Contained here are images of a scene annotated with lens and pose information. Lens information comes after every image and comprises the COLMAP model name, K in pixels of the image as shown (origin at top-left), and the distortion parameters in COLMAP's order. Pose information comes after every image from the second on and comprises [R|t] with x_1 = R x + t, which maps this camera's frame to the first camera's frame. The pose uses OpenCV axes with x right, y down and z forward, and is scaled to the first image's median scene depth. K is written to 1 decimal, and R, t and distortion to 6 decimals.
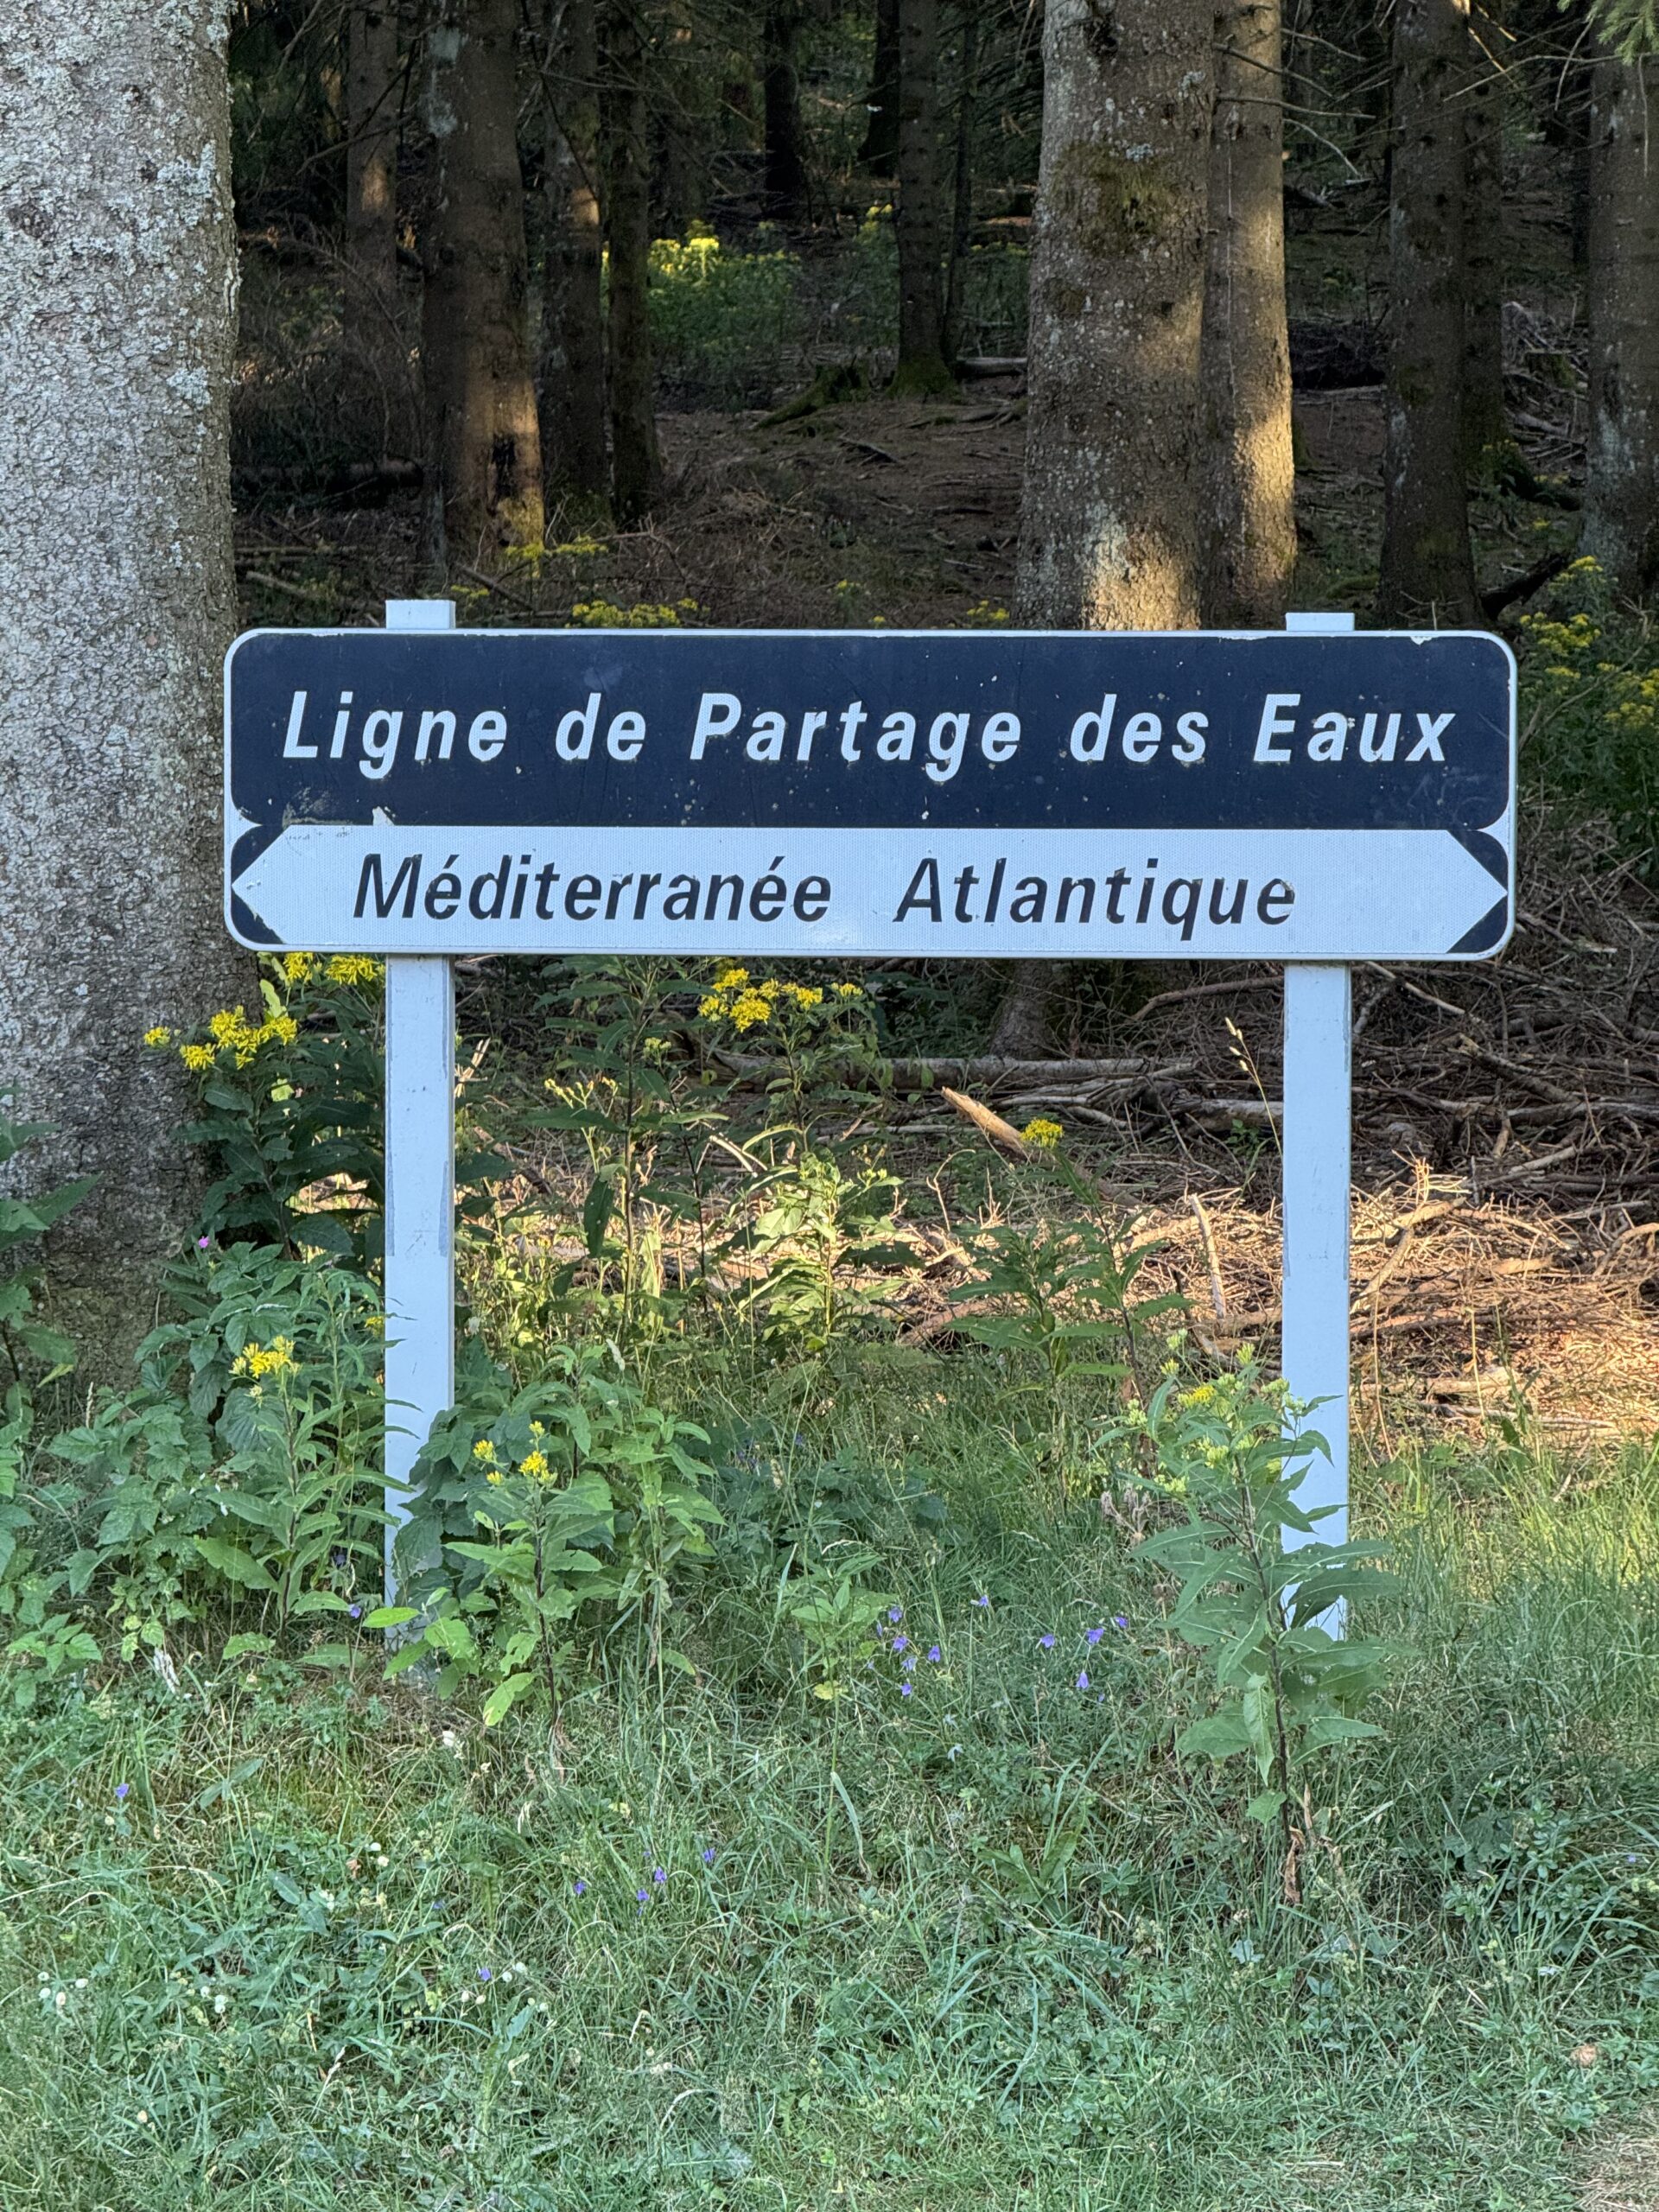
lens RADIAL K [[7738.0, 0, 829.5], [0, 7738.0, 1105.6], [0, 0, 1]] dist [0.001772, 0.000000]
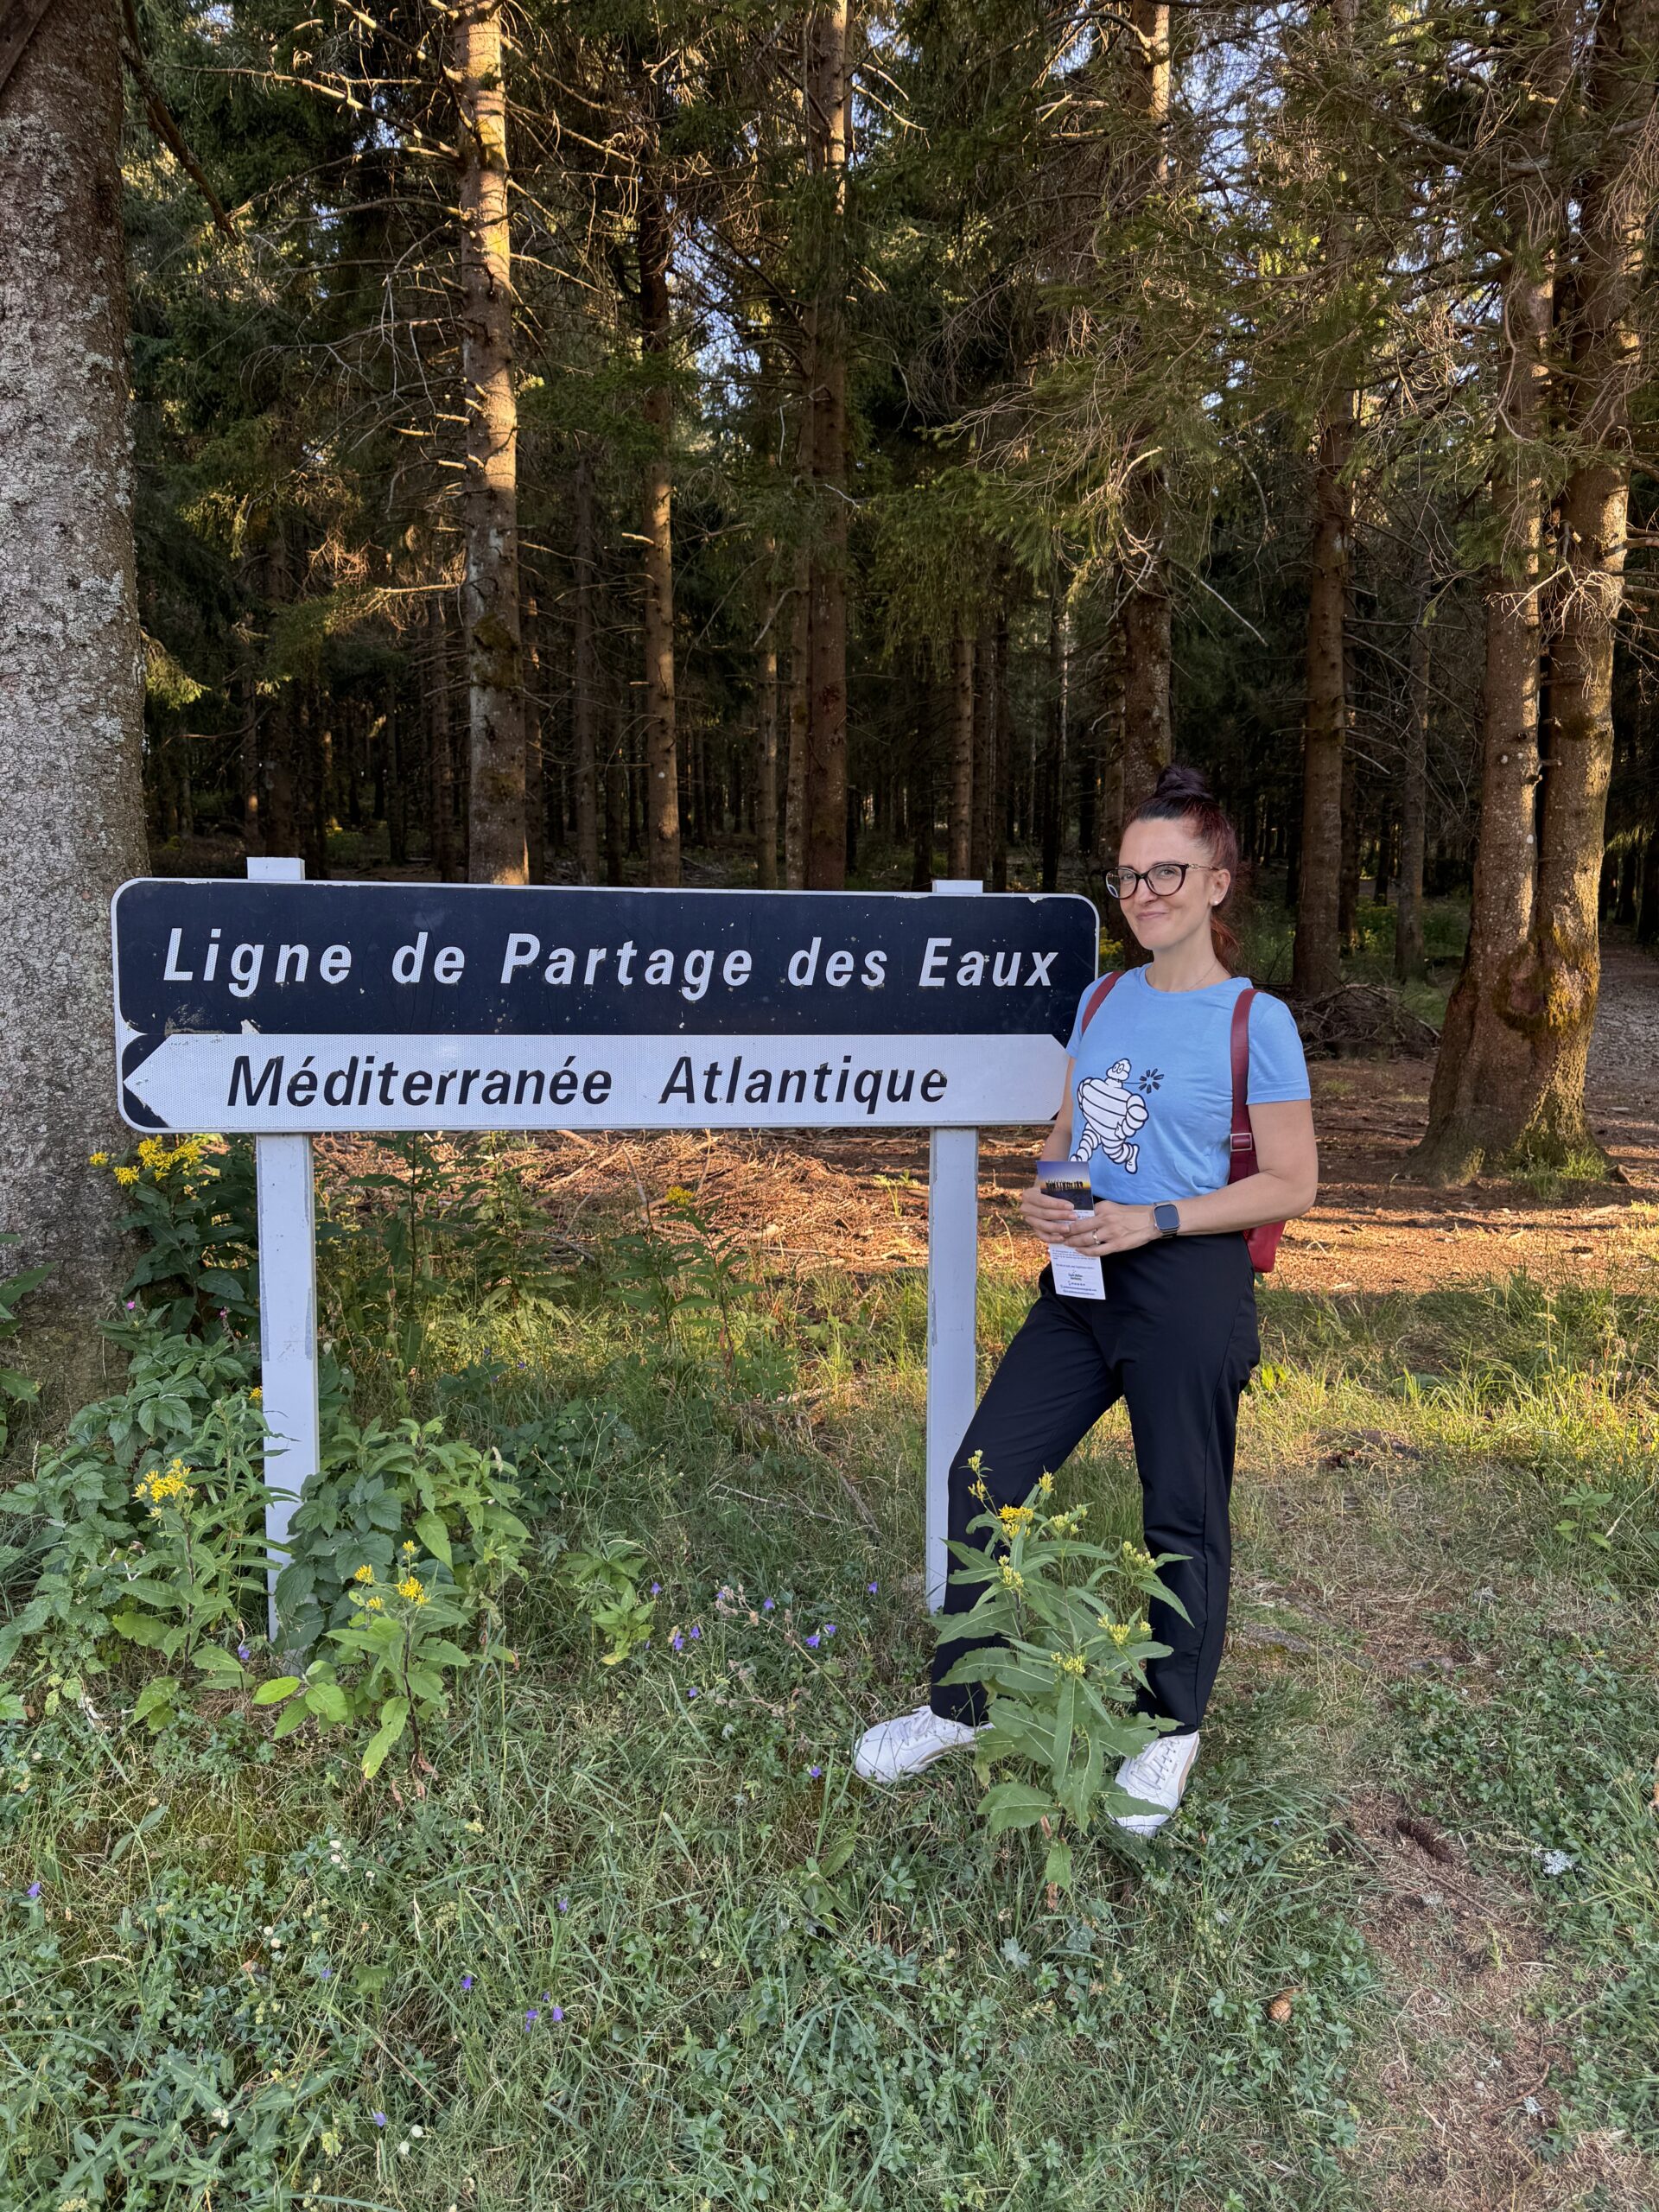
lens RADIAL K [[1465.7, 0, 845.5], [0, 1465.7, 1103.9], [0, 0, 1]] dist [0.011554, -0.038358]
pose [[0.949106, -0.025343, 0.313937, -0.041022], [0.007773, 0.998339, 0.057092, -0.037912], [-0.314862, -0.051746, 0.947726, 0.741588]]
